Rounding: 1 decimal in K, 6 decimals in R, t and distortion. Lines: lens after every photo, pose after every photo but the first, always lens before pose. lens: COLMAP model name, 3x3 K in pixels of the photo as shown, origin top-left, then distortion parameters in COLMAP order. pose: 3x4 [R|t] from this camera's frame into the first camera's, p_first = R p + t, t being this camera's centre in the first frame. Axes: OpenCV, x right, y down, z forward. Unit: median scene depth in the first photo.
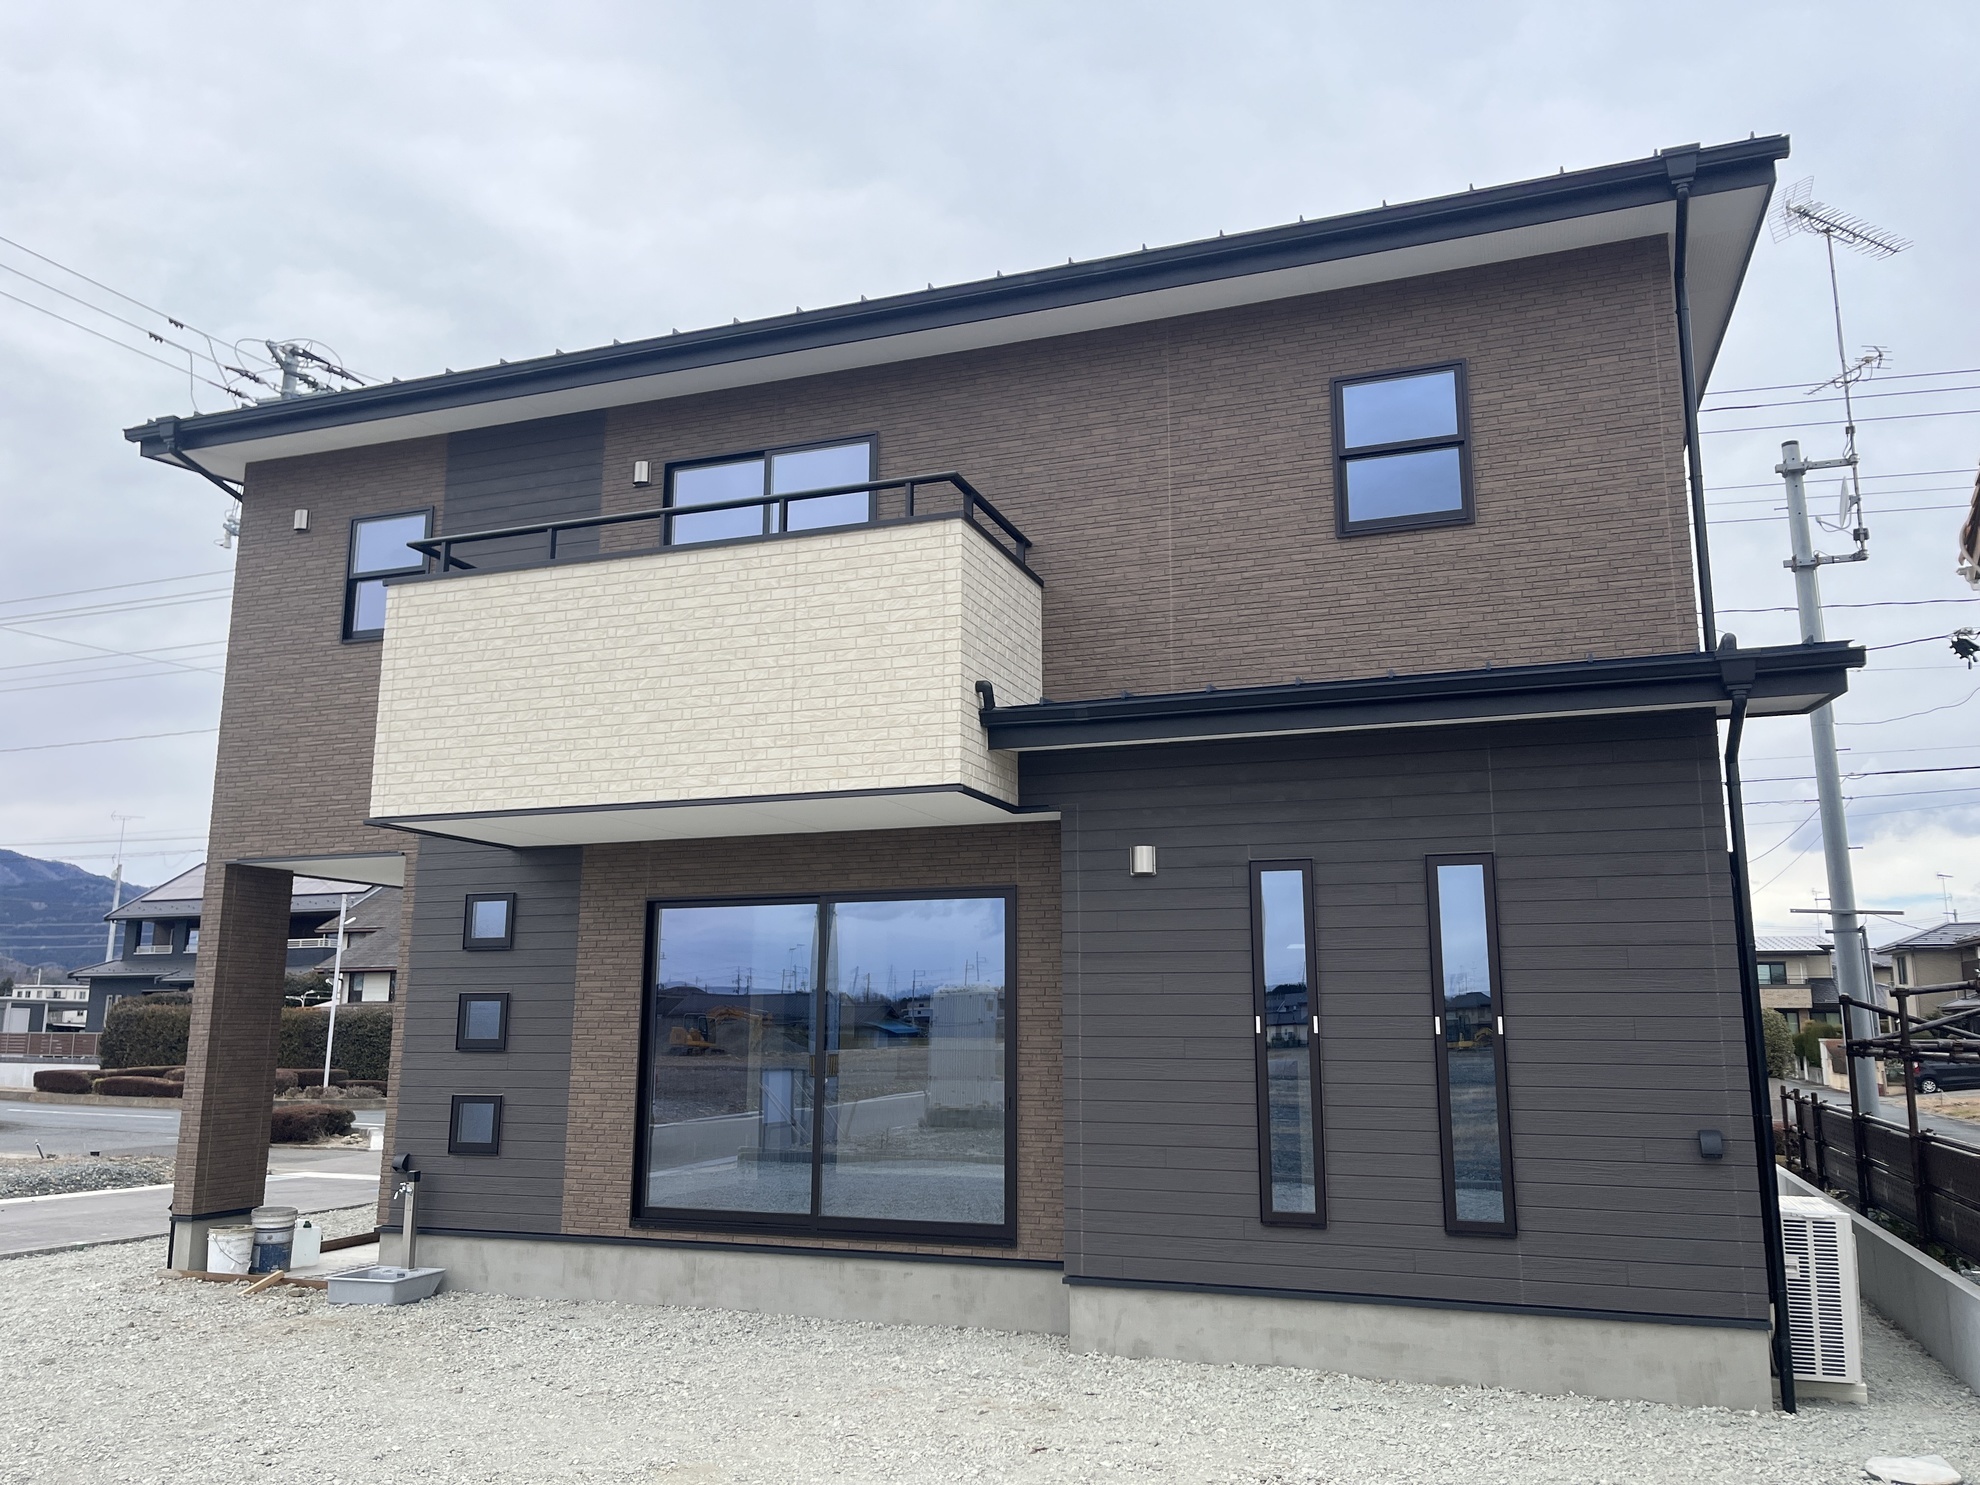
lens RADIAL K [[1488.8, 0, 1004.0], [0, 1488.8, 744.0], [0, 0, 1]] dist [0.068055, -0.092699]
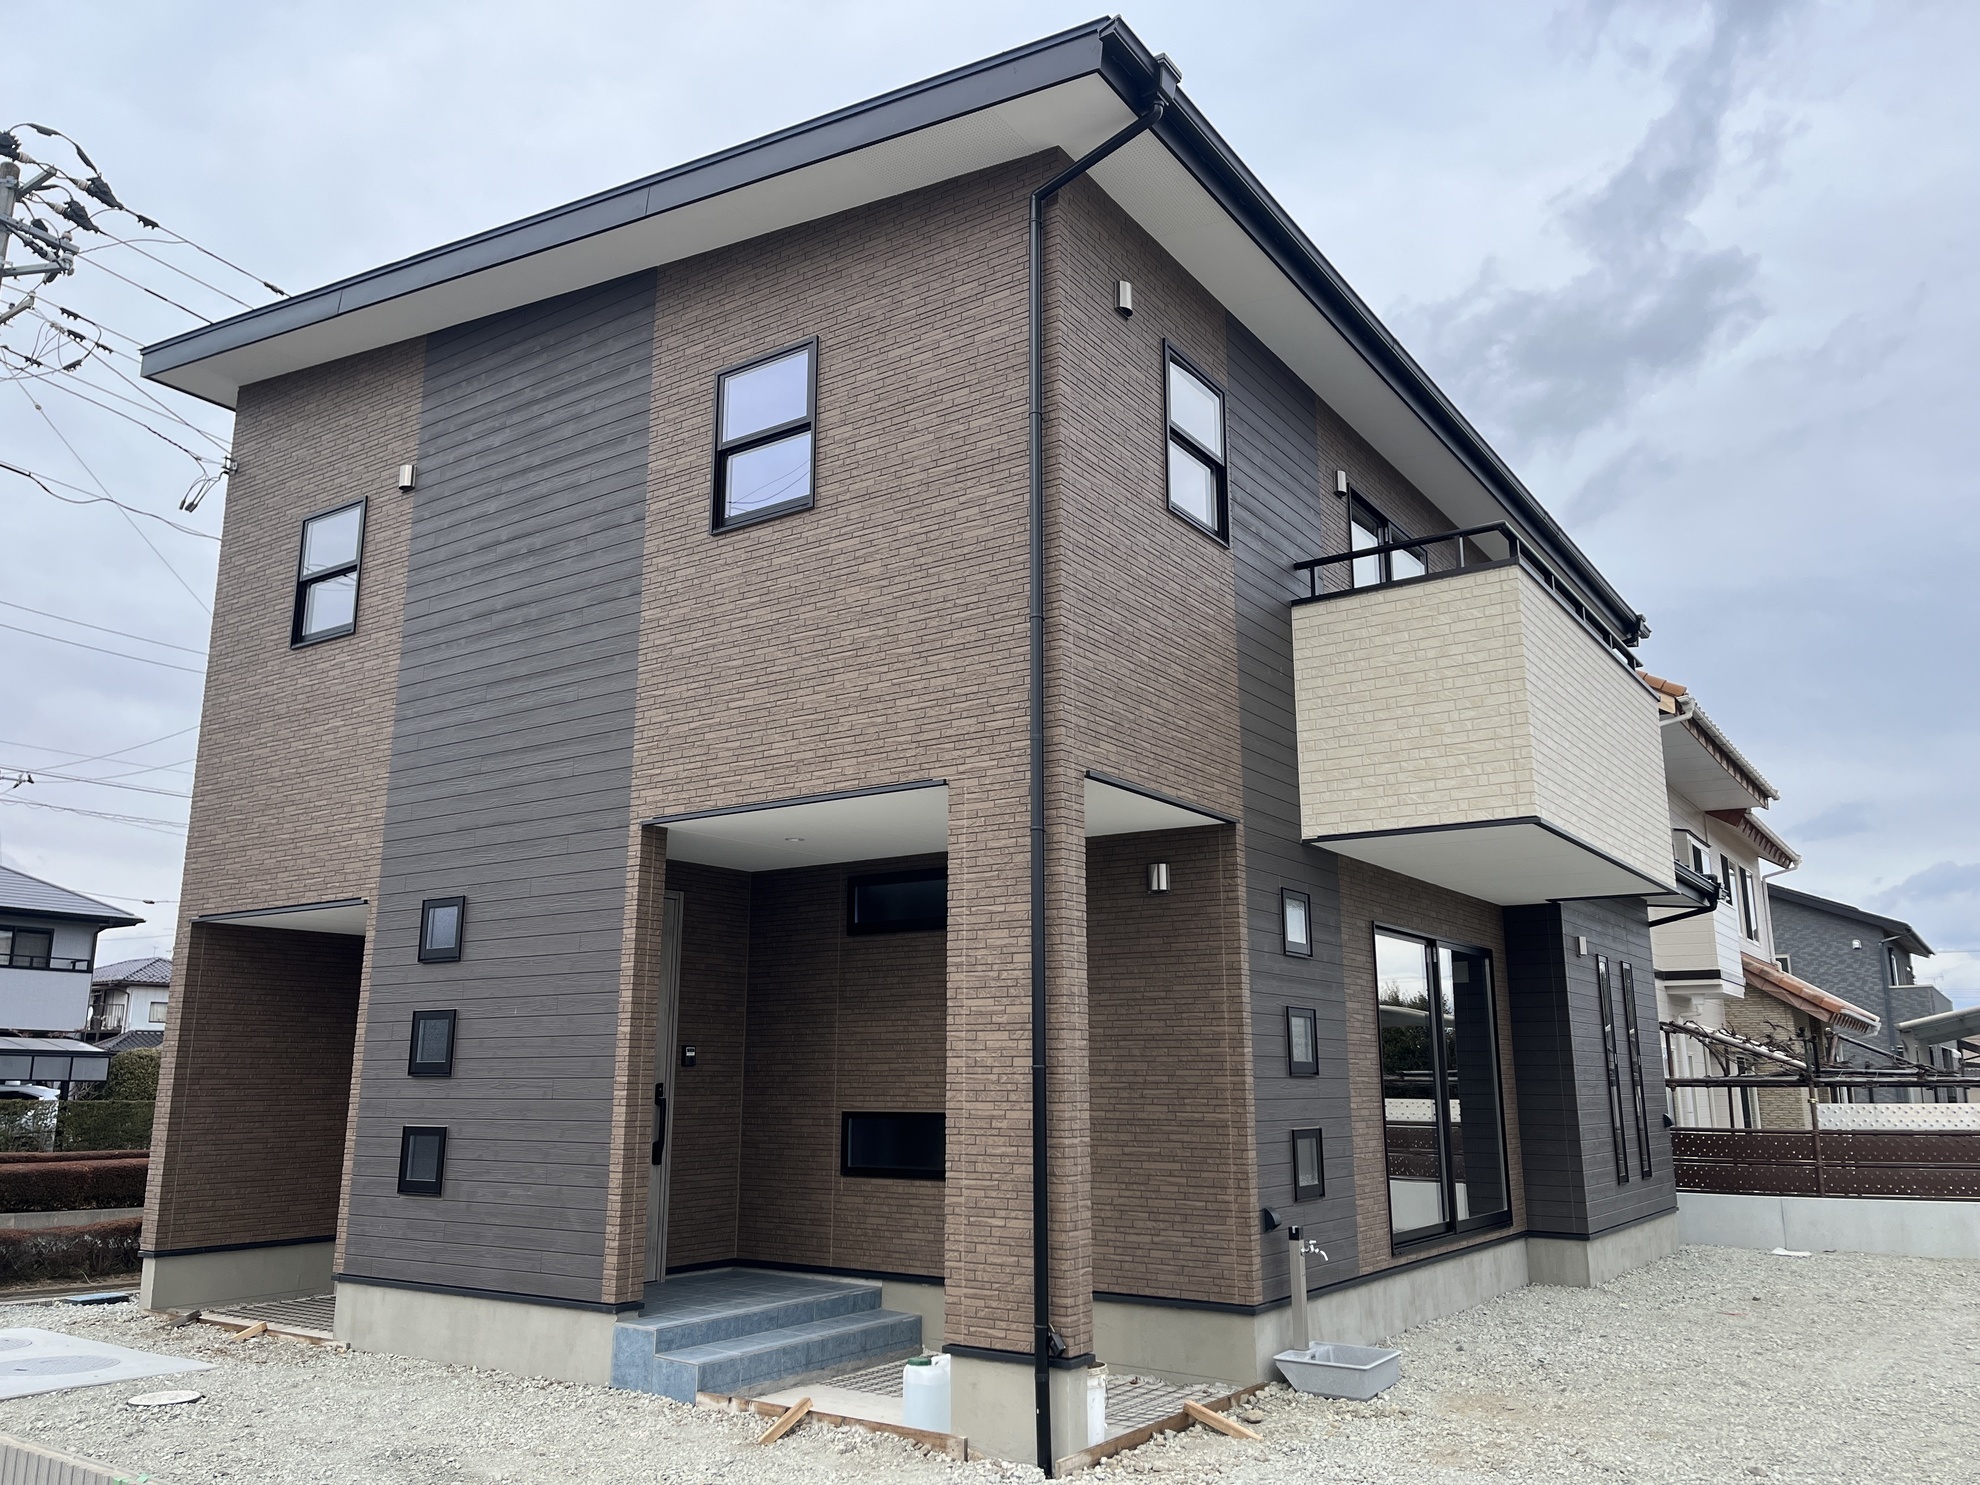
lens RADIAL K [[1488.8, 0, 989.8], [0, 1488.8, 750.2], [0, 0, 1]] dist [0.068055, -0.092699]
pose [[0.252040, 0.206806, 0.945361, -1.359881], [-0.181339, 0.969687, -0.163781, 0.217407], [-0.950575, -0.130151, 0.281902, 1.055285]]
